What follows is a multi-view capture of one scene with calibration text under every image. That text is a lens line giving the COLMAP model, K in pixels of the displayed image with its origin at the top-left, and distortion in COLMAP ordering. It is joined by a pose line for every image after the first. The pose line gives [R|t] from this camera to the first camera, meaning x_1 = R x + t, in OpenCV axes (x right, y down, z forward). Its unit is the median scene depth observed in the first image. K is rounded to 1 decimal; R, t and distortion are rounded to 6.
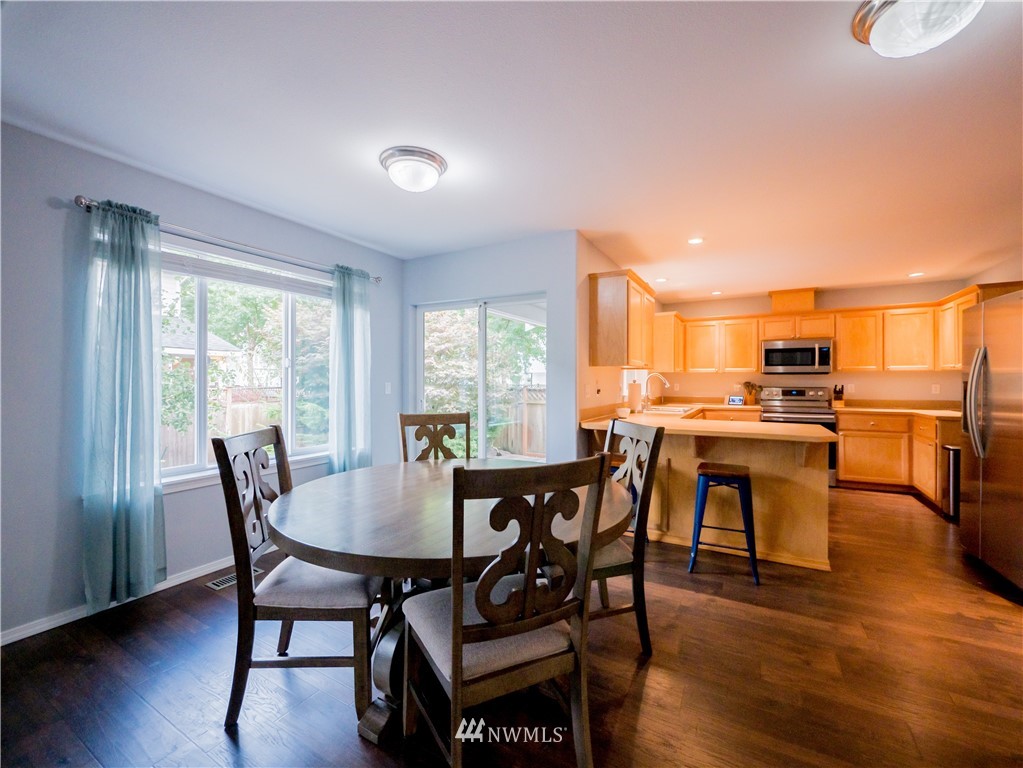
lens RADIAL K [[424.6, 0, 518.5], [0, 424.6, 378.5], [0, 0, 1]] dist [-0.003022, -0.000501]
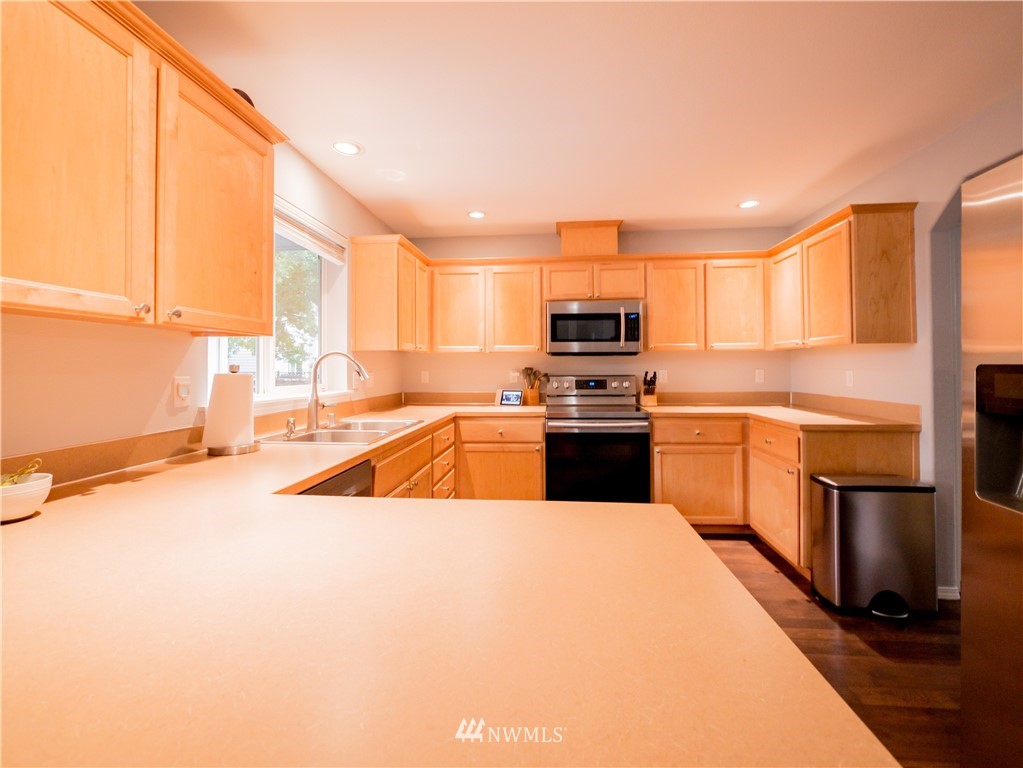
lens RADIAL K [[439.9, 0, 516.1], [0, 439.9, 360.7], [0, 0, 1]] dist [-0.002759, -0.000196]
pose [[0.915481, 0.000672, 0.402361, 0.306284], [0.003030, 0.999959, -0.008565, 0.003555], [-0.402350, 0.009060, 0.915441, 0.482393]]
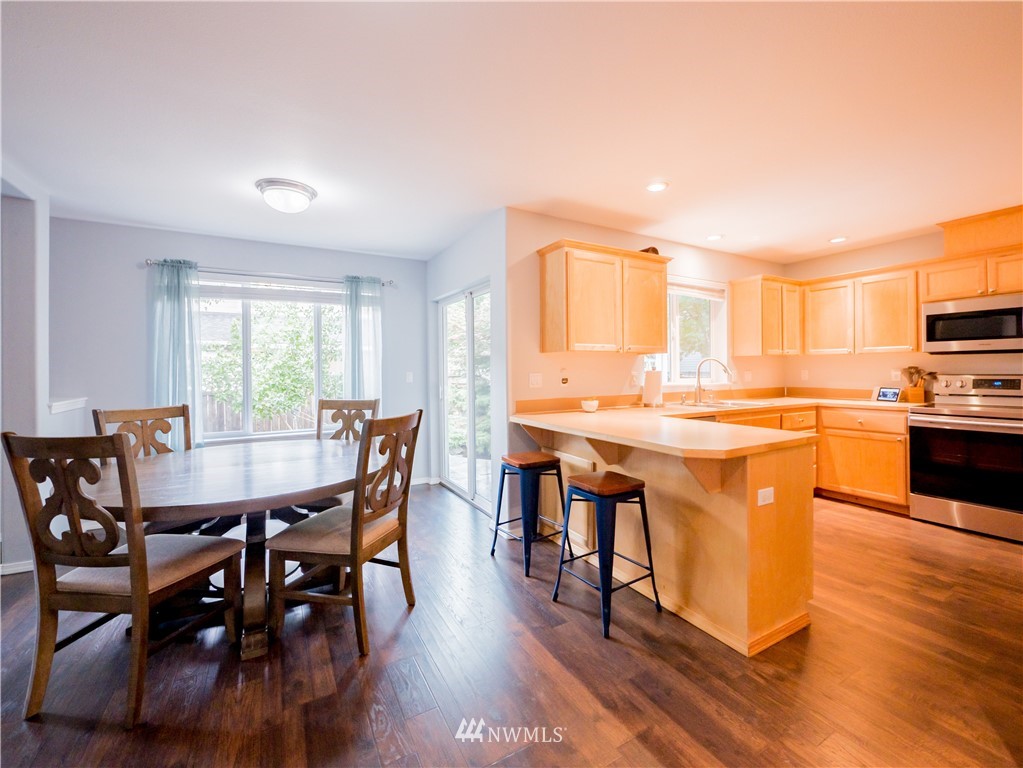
lens RADIAL K [[427.9, 0, 515.5], [0, 427.9, 372.1], [0, 0, 1]] dist [-0.007162, 0.000189]
pose [[0.854958, -0.007223, -0.518646, 0.419364], [0.013269, 0.999880, 0.007949, 0.003167], [0.518527, -0.013678, 0.854952, 0.139170]]
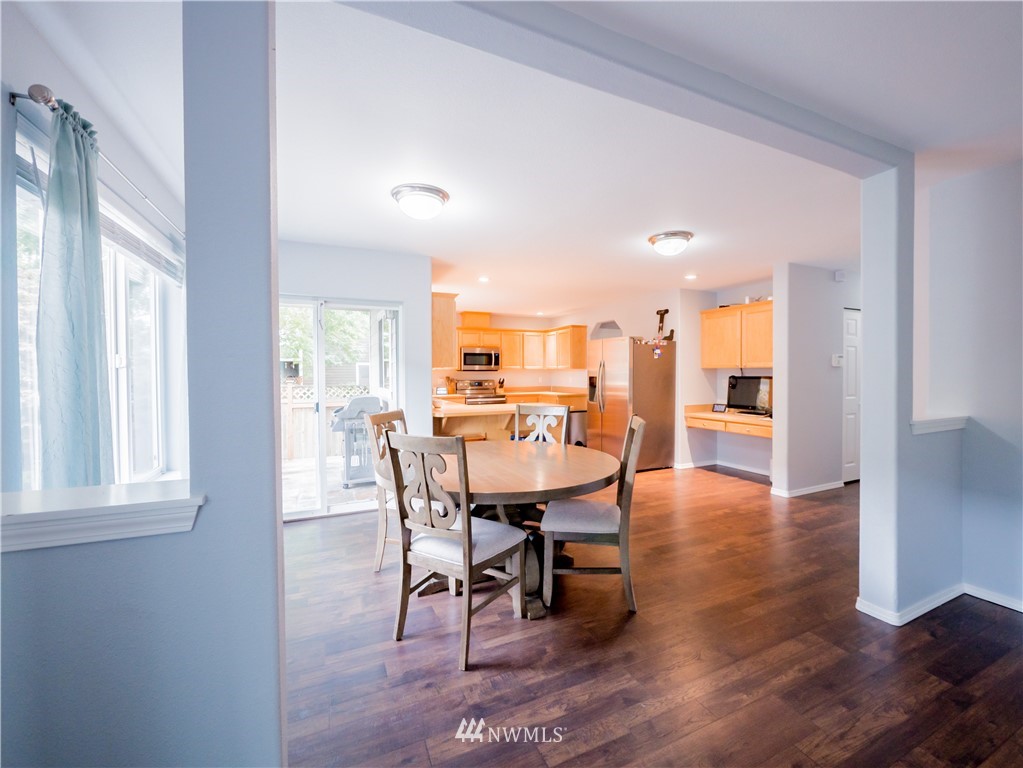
lens RADIAL K [[424.6, 0, 518.5], [0, 424.6, 378.5], [0, 0, 1]] dist [-0.003022, -0.000501]
pose [[0.588189, -0.017994, 0.808523, -0.474681], [0.004575, 0.999810, 0.018923, -0.013052], [-0.808711, -0.007432, 0.588160, 0.047422]]
